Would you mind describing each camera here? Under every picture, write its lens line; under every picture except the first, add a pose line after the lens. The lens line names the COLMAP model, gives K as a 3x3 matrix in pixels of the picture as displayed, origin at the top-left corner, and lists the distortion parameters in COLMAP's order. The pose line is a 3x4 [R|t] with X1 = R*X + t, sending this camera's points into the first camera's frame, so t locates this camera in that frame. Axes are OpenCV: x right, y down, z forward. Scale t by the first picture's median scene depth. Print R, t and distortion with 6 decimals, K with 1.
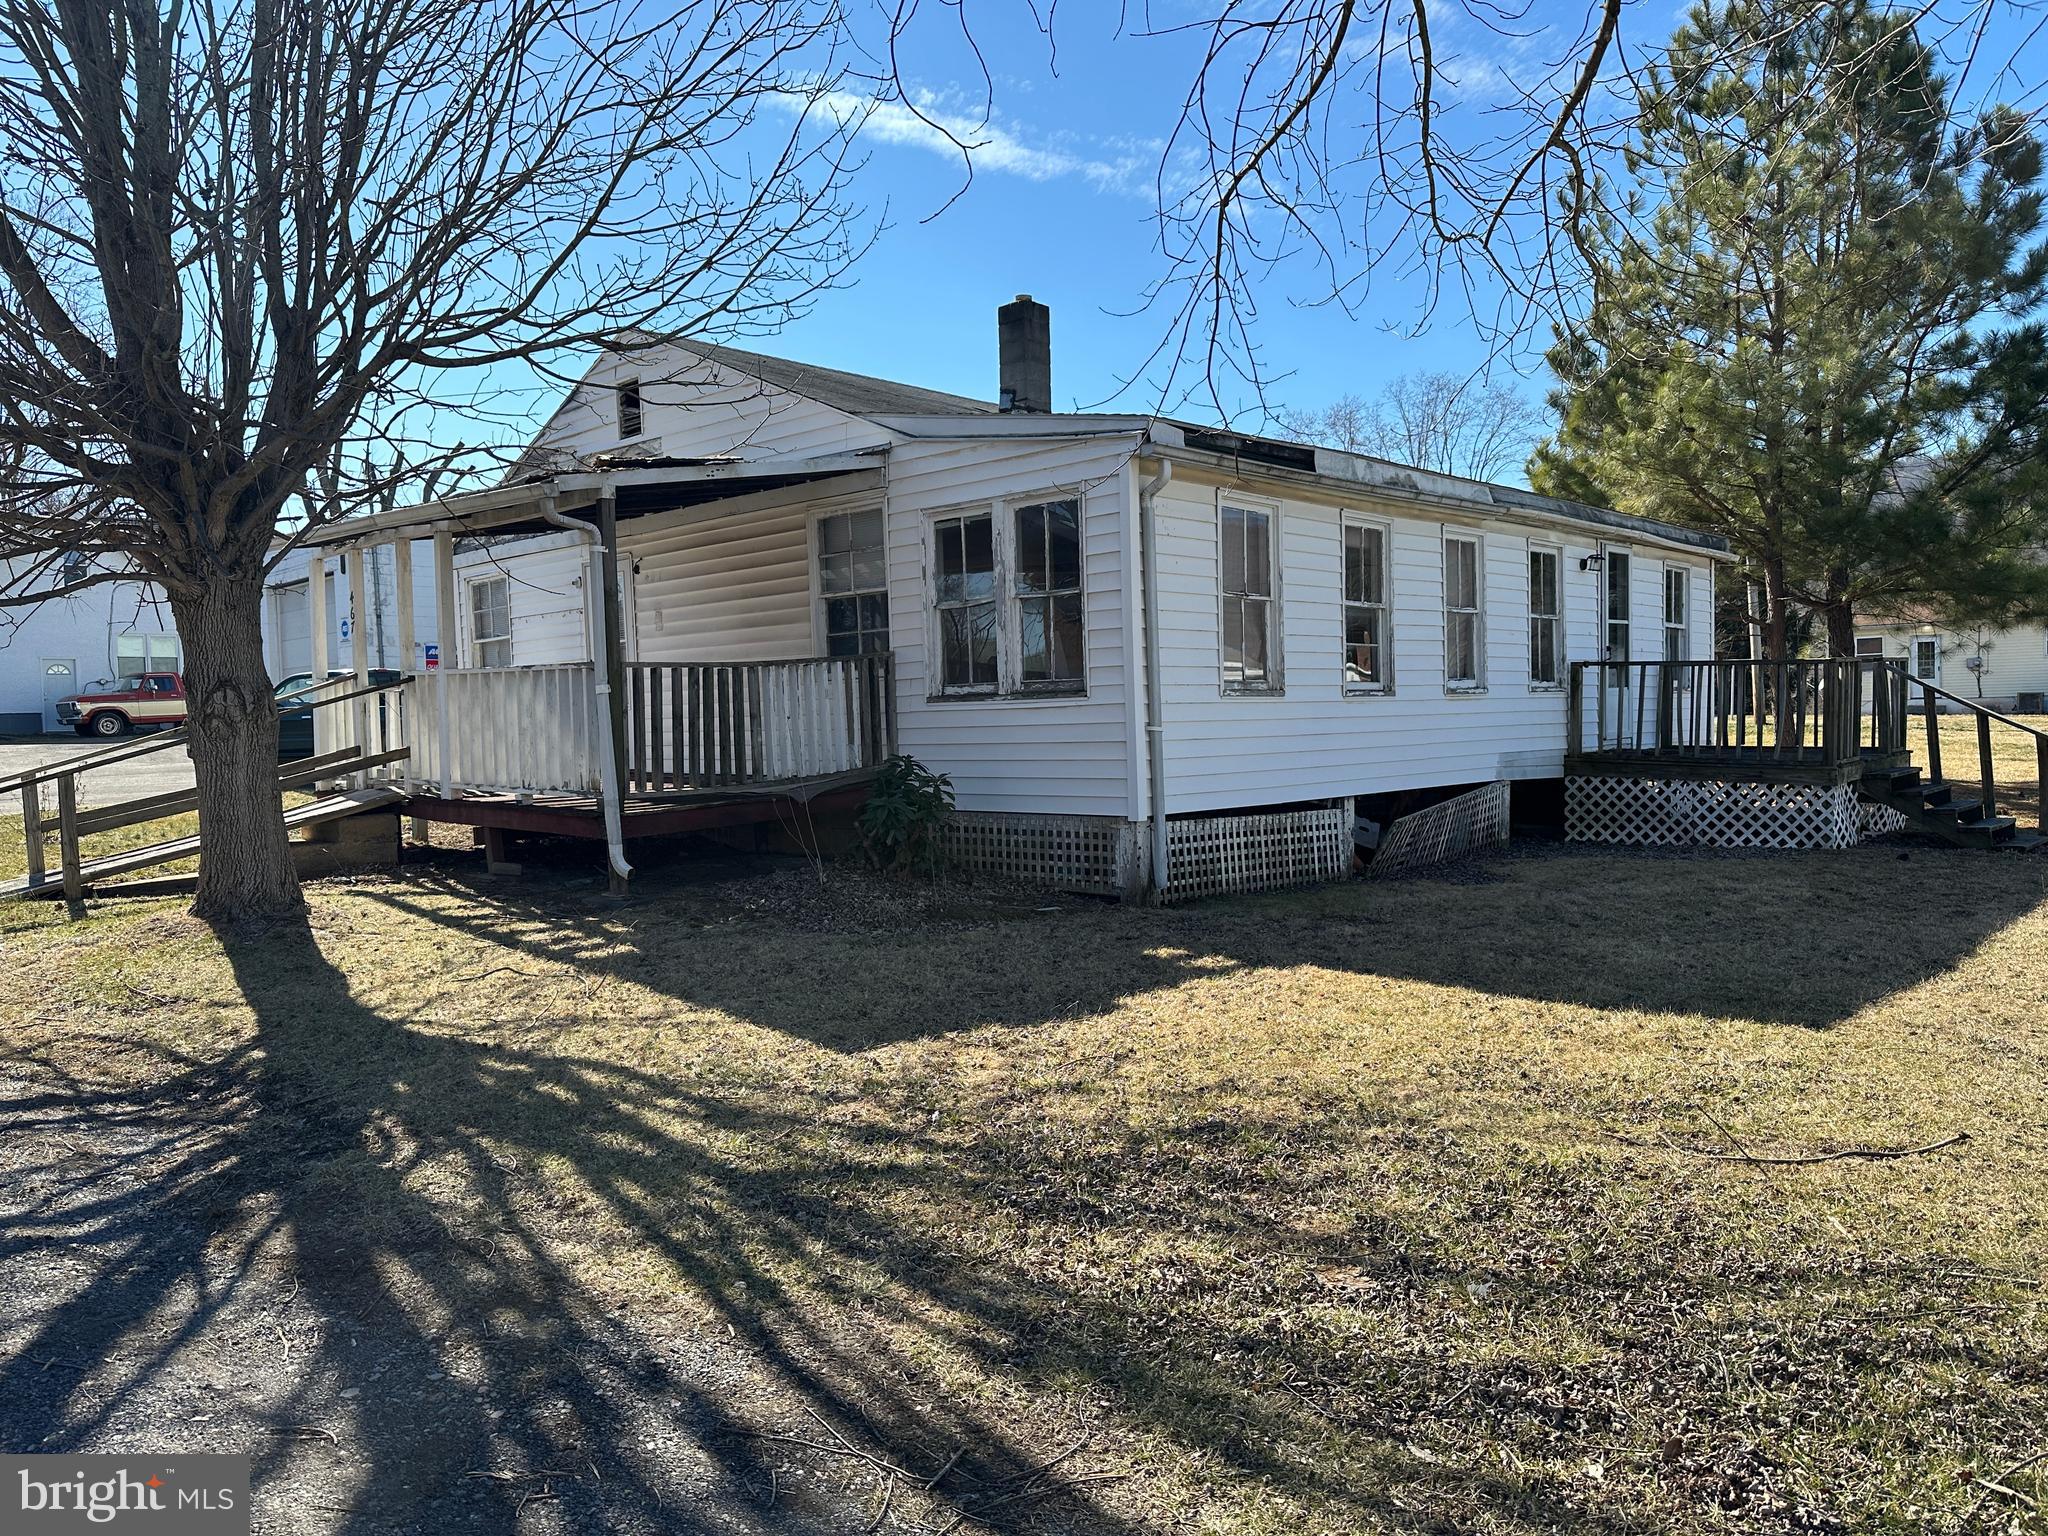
lens RADIAL K [[1445.4, 0, 1009.4], [0, 1445.4, 766.2], [0, 0, 1]] dist [0.018397, -0.032271]
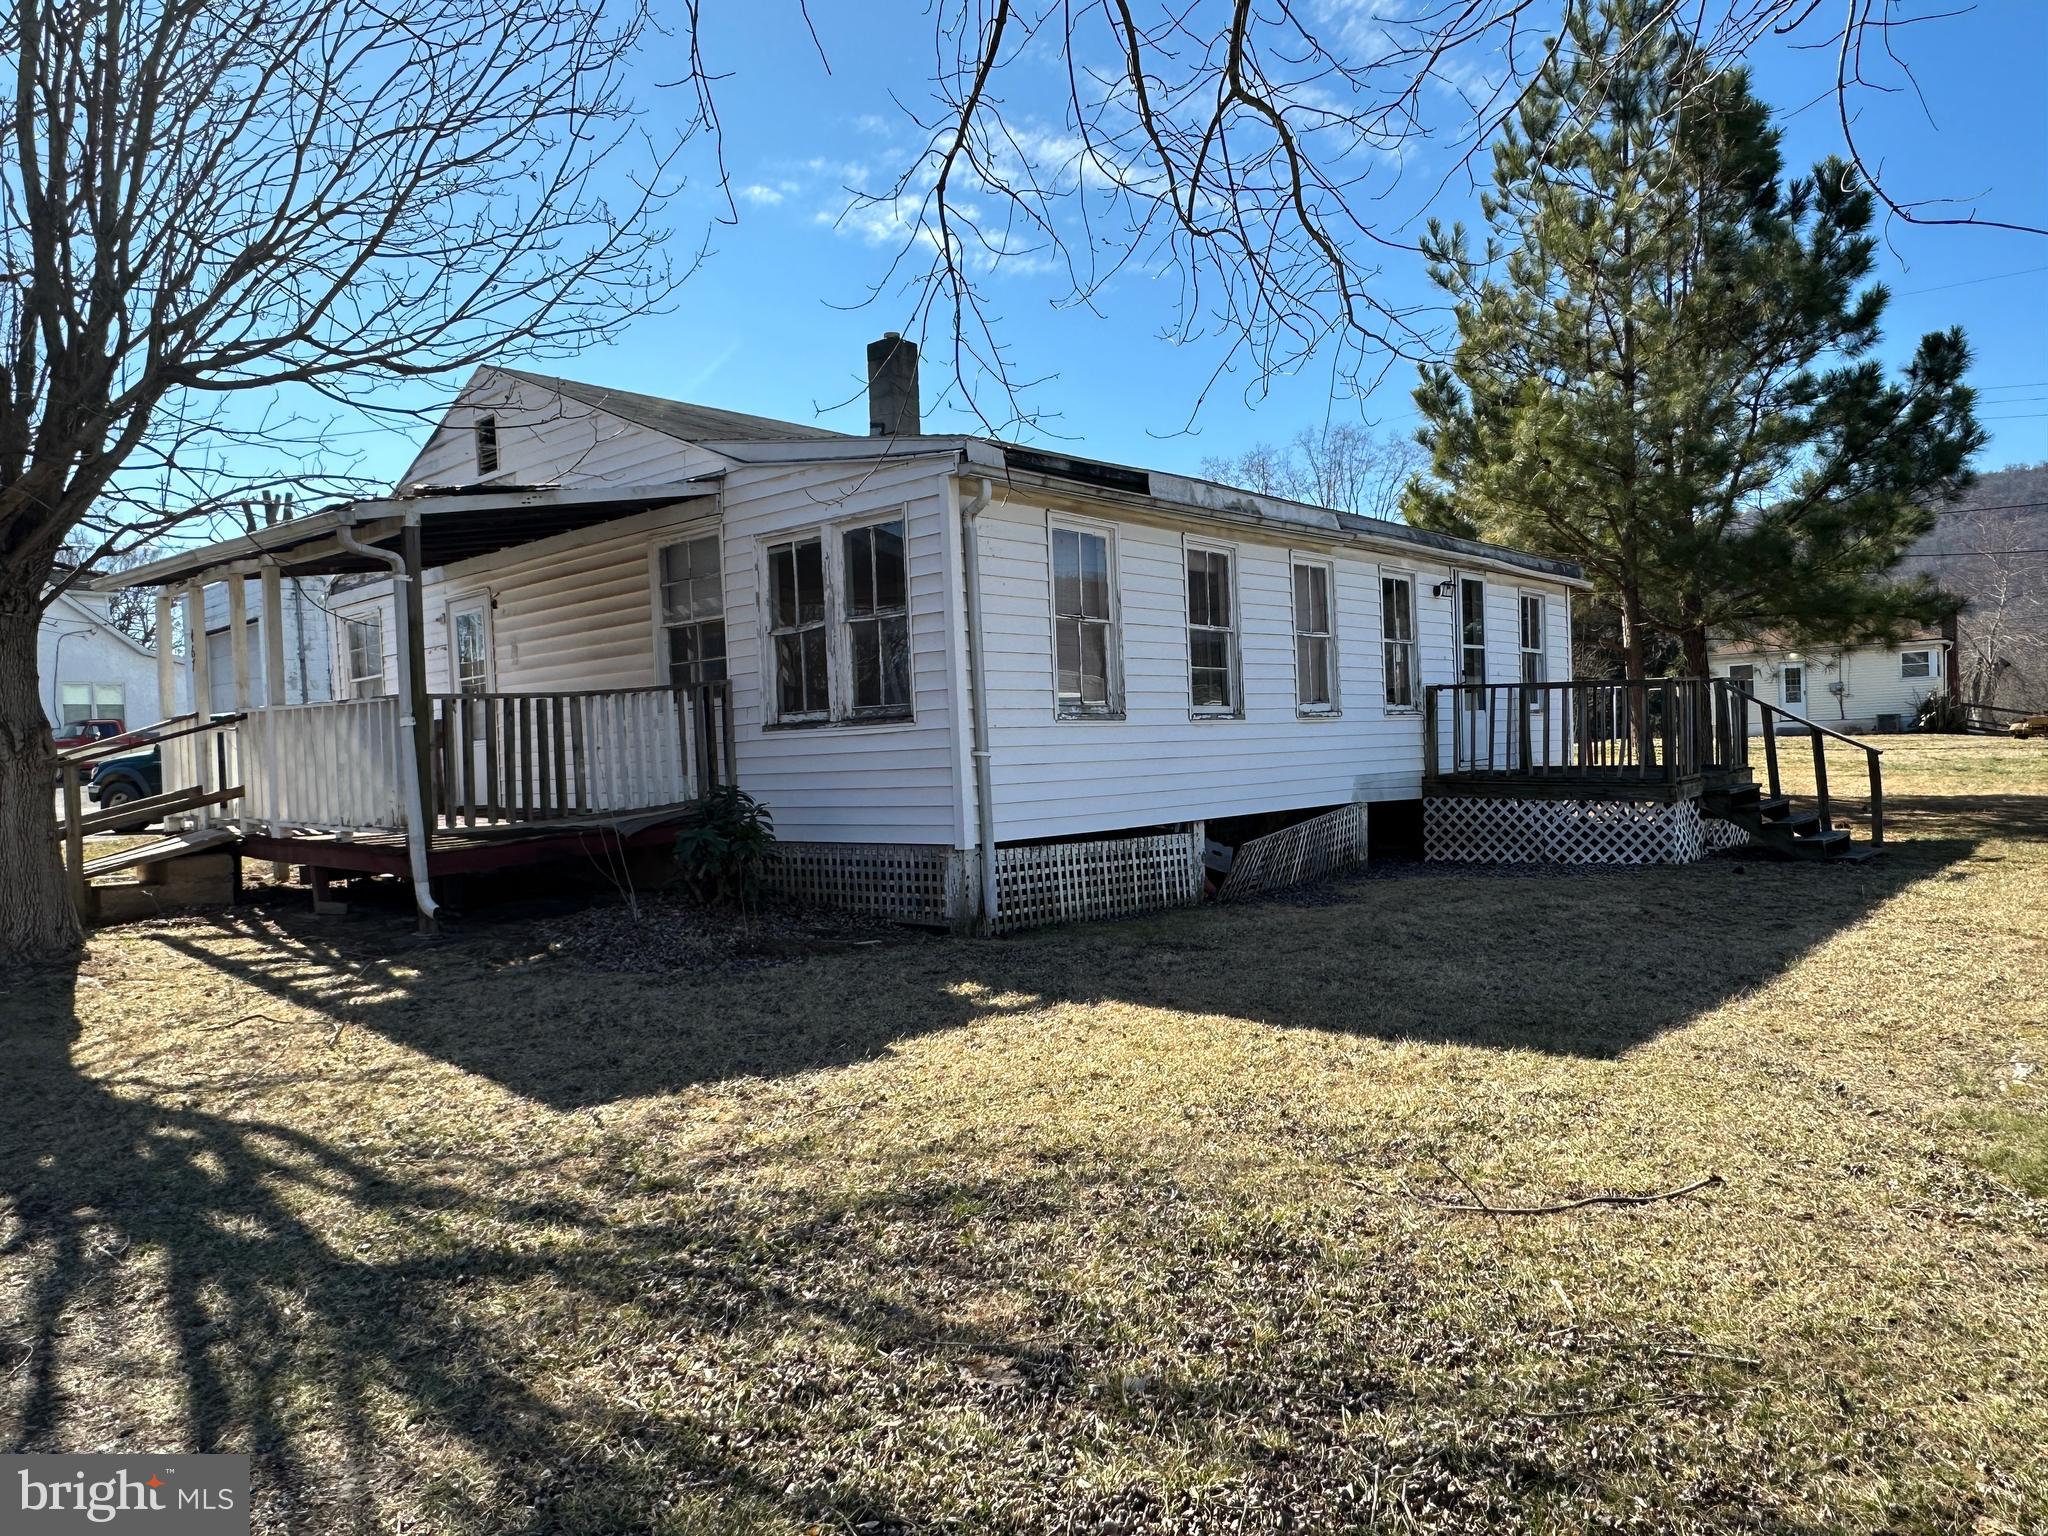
lens RADIAL K [[1374.3, 0, 1025.6], [0, 1374.3, 764.4], [0, 0, 1]] dist [-0.006919, -0.001415]
pose [[0.998910, -0.014783, 0.044279, 0.082738], [0.015881, 0.999572, -0.024566, 0.003780], [-0.043897, 0.025242, 0.998717, 0.064249]]
